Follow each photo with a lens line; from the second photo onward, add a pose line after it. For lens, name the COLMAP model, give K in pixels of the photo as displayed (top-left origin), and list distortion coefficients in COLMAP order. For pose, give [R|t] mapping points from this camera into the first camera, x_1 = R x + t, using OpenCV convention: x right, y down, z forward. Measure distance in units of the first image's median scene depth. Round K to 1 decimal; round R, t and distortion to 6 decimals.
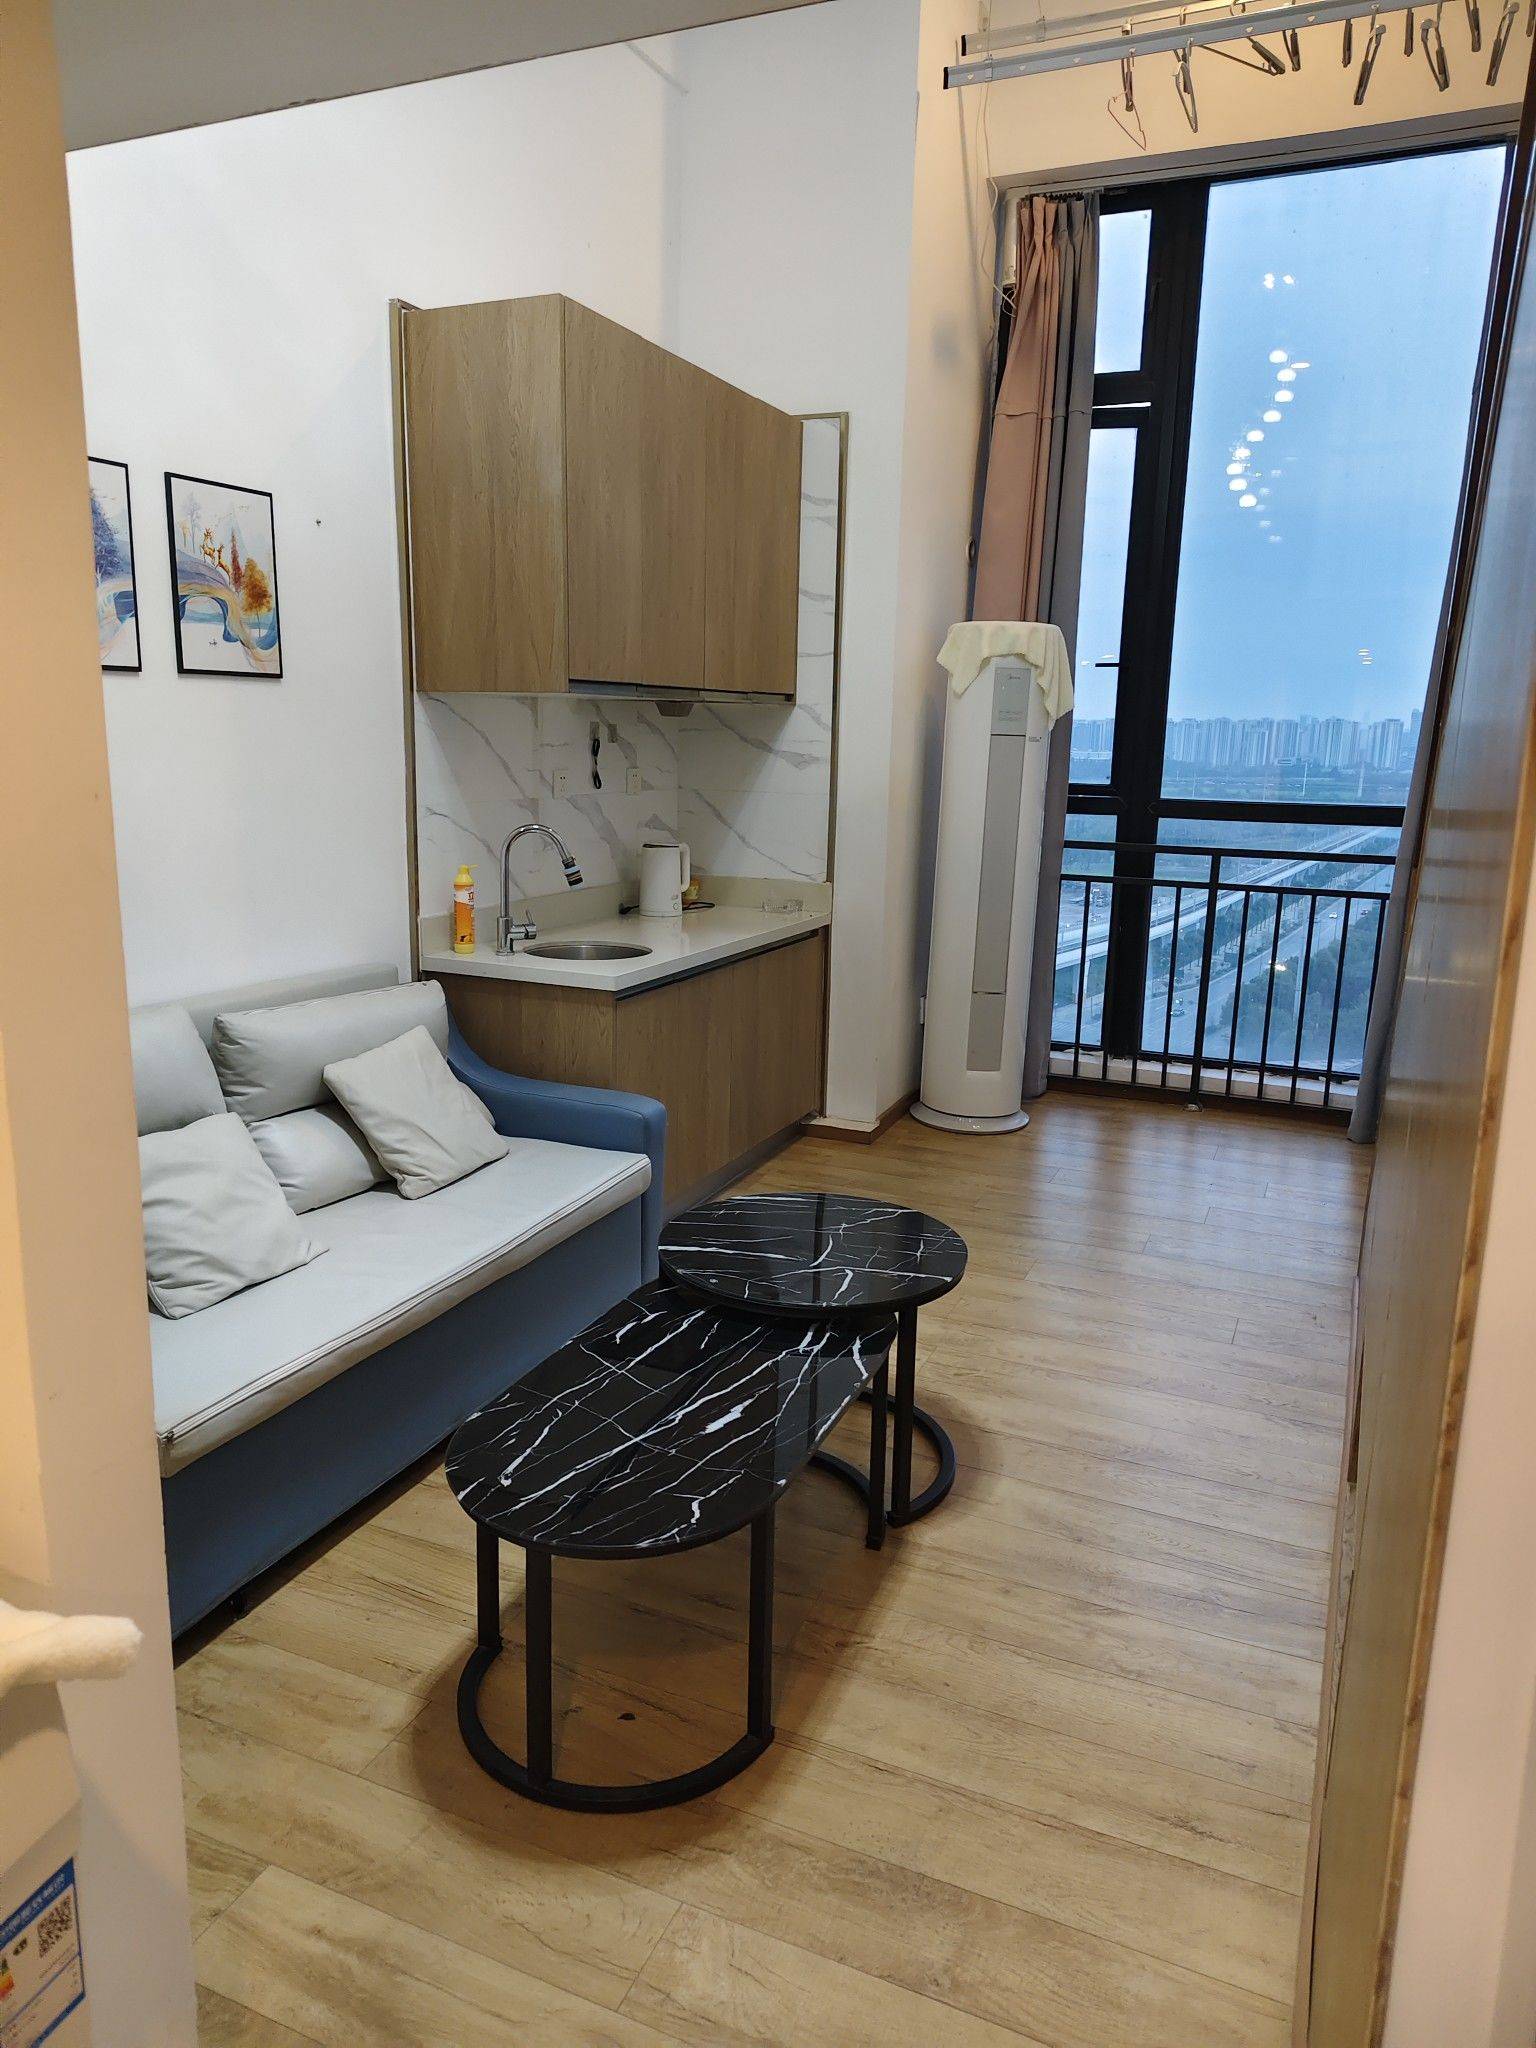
lens RADIAL K [[1394.5, 0, 755.5], [0, 1394.5, 995.5], [0, 0, 1]] dist [0.049575, -0.051268]
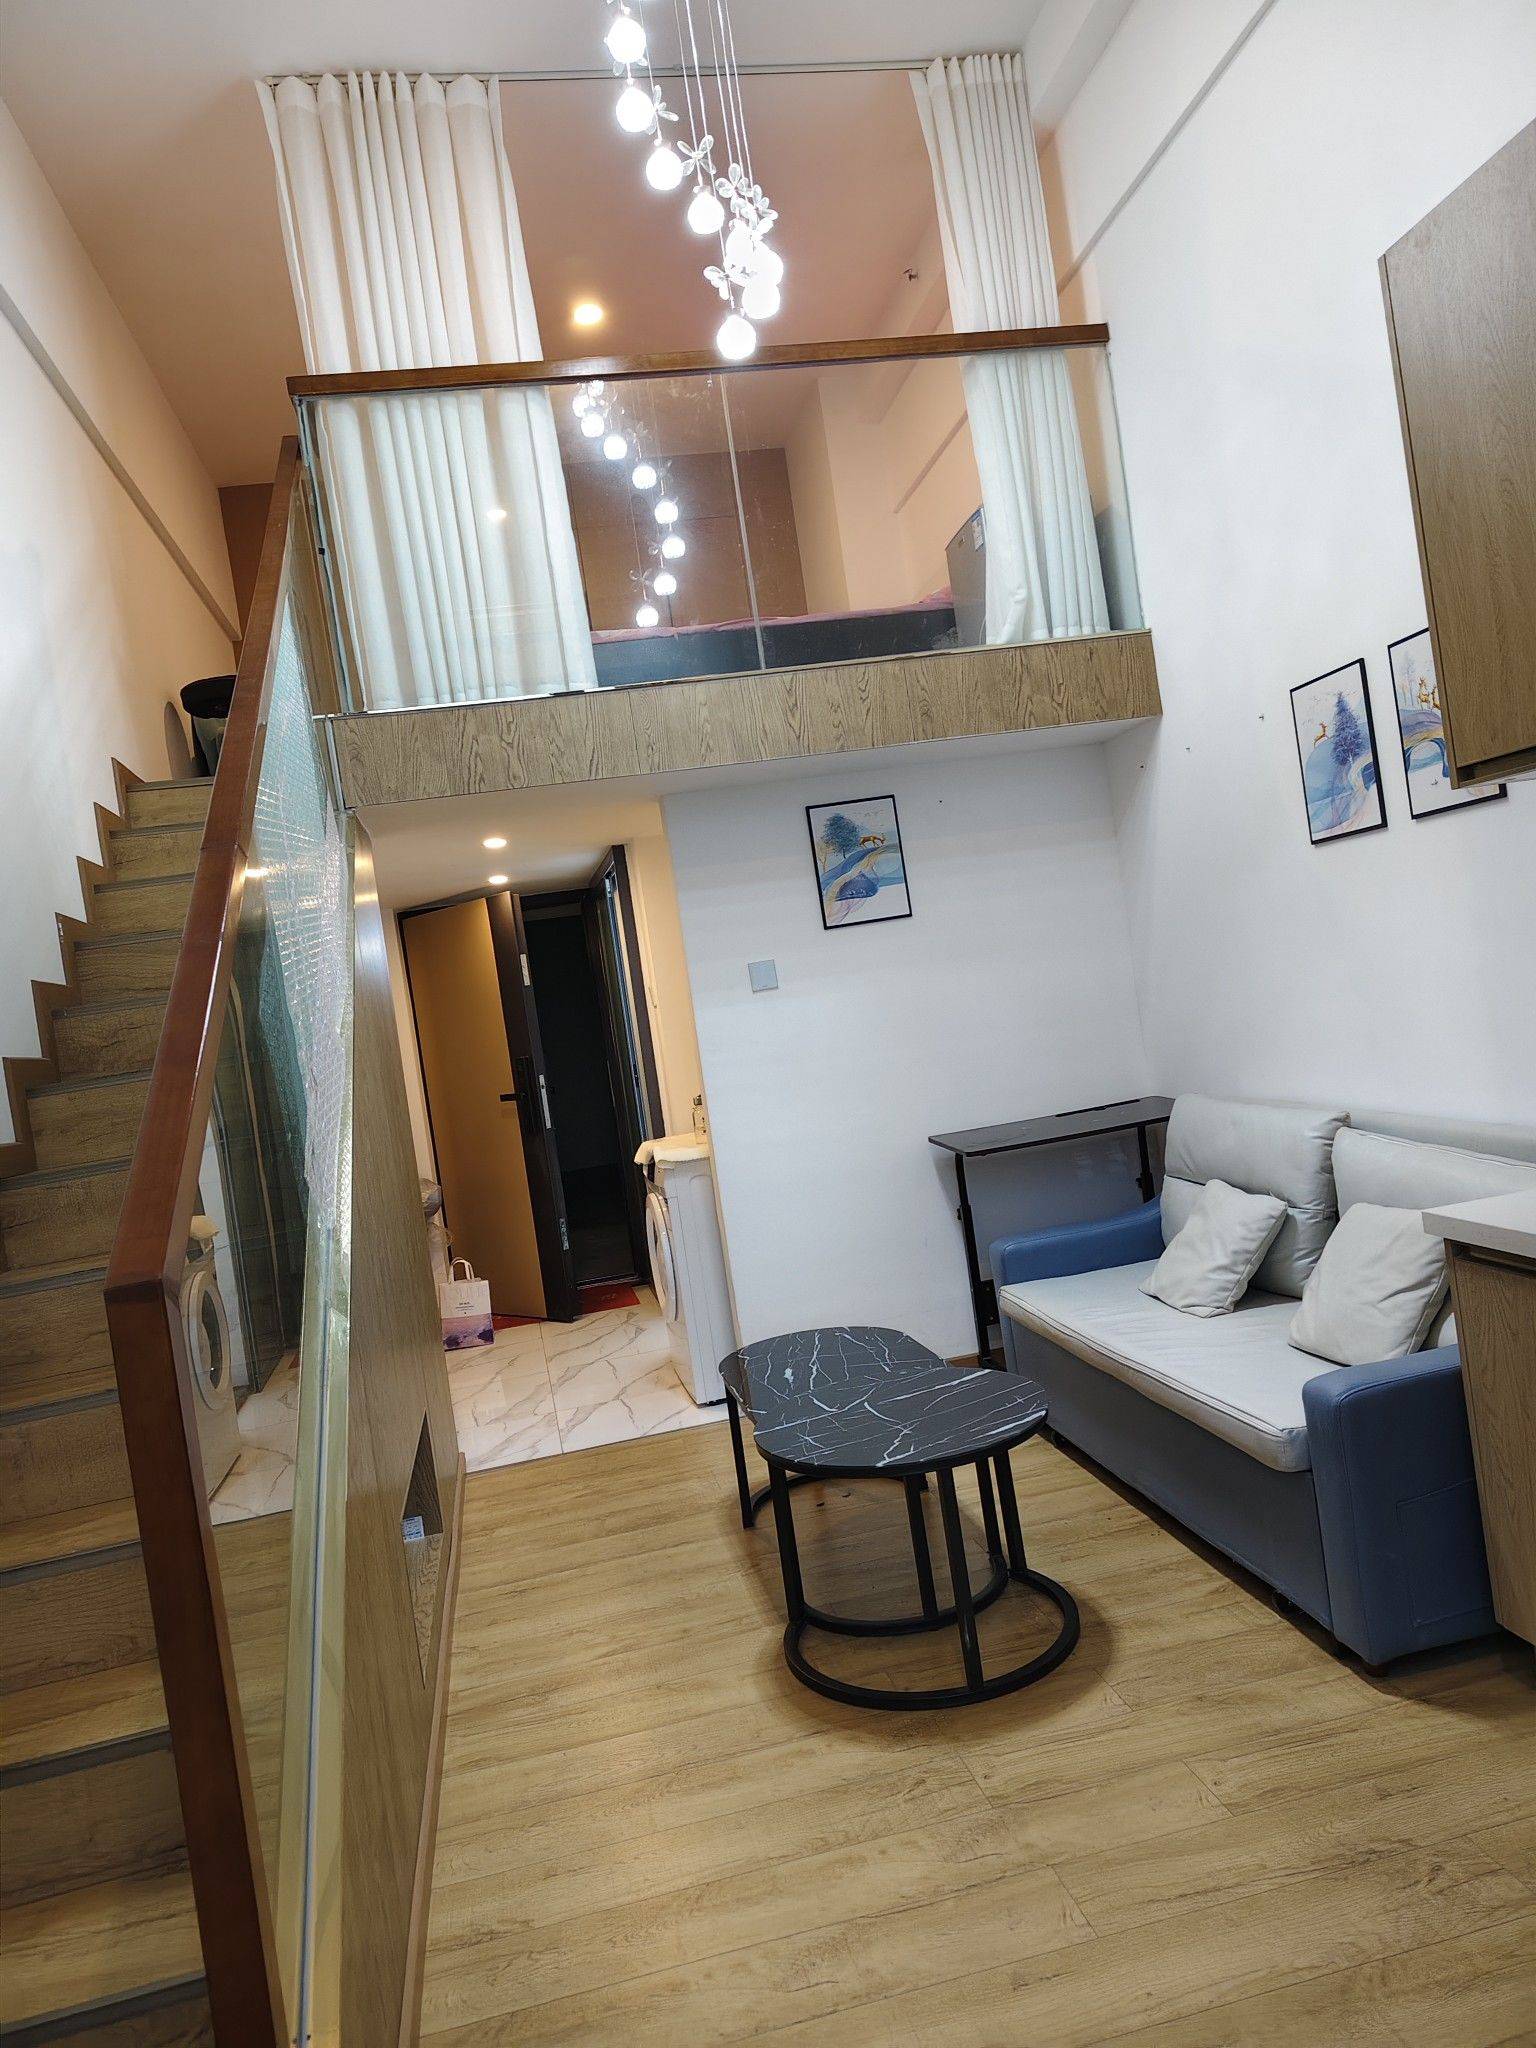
lens RADIAL K [[1394.5, 0, 755.5], [0, 1394.5, 995.5], [0, 0, 1]] dist [0.049575, -0.051268]
pose [[-0.818426, 0.097466, -0.566286, 0.390532], [0.016948, 0.989175, 0.145757, -0.161936], [0.574362, 0.109694, -0.811218, 0.991703]]
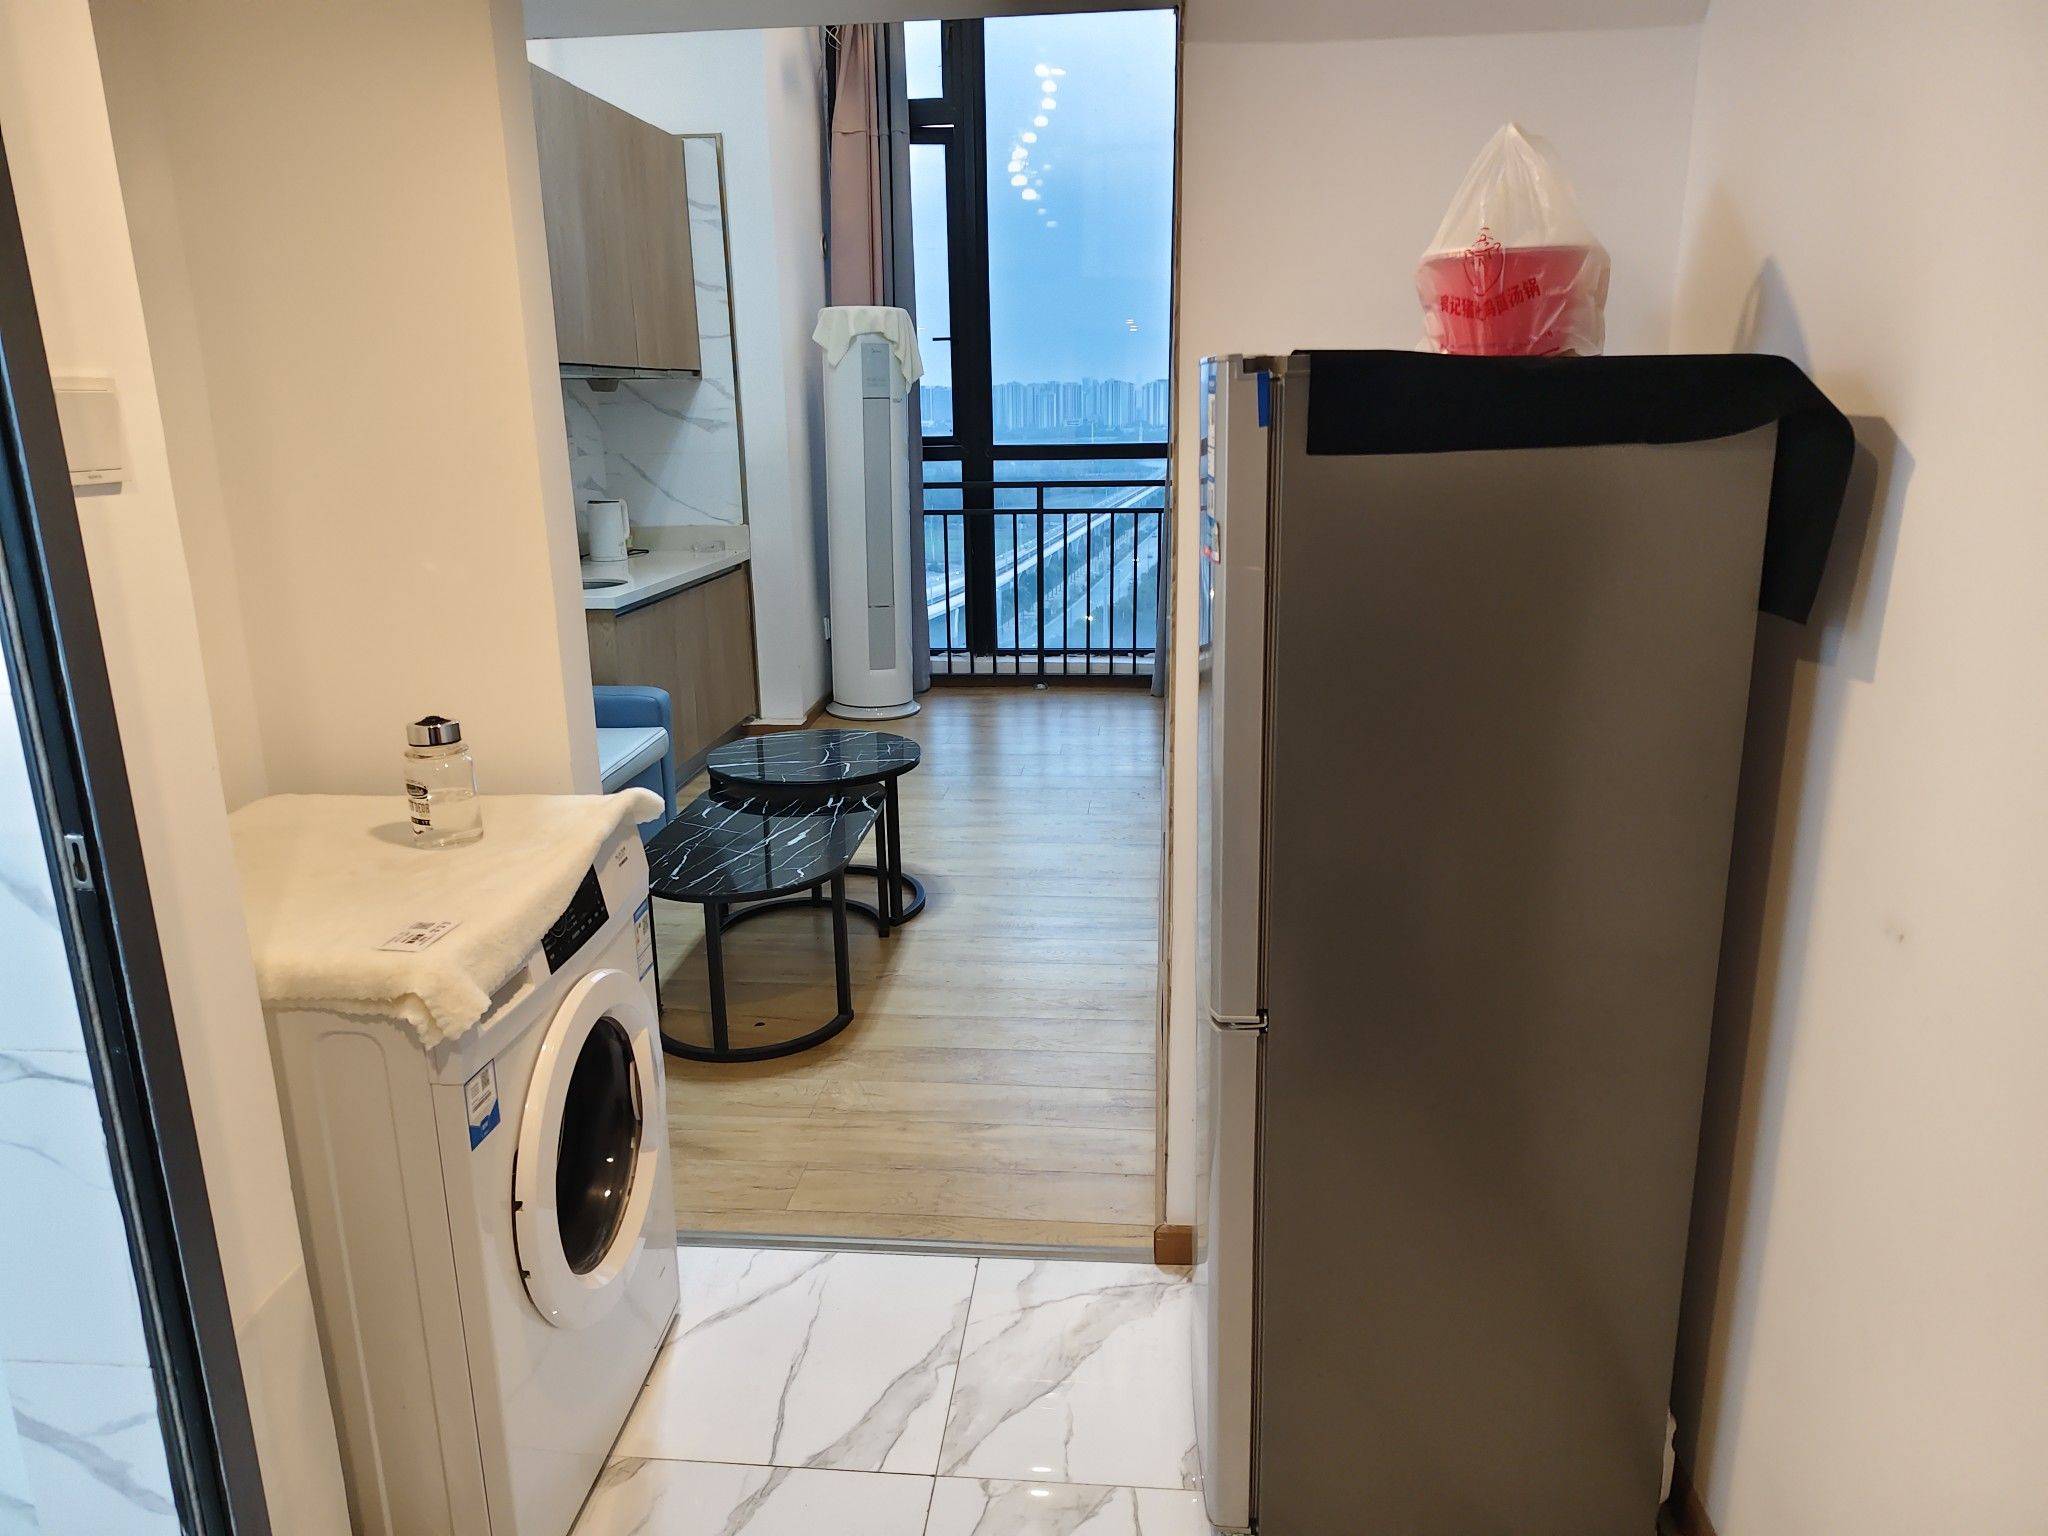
lens RADIAL K [[1394.5, 0, 1024.0], [0, 1394.5, 768.0], [0, 0, 1]] dist [0.049575, -0.051268]
pose [[0.947763, -0.117942, 0.296371, -0.104003], [0.097675, 0.991806, 0.082338, 0.052502], [-0.303654, -0.049089, 0.951517, -0.250838]]
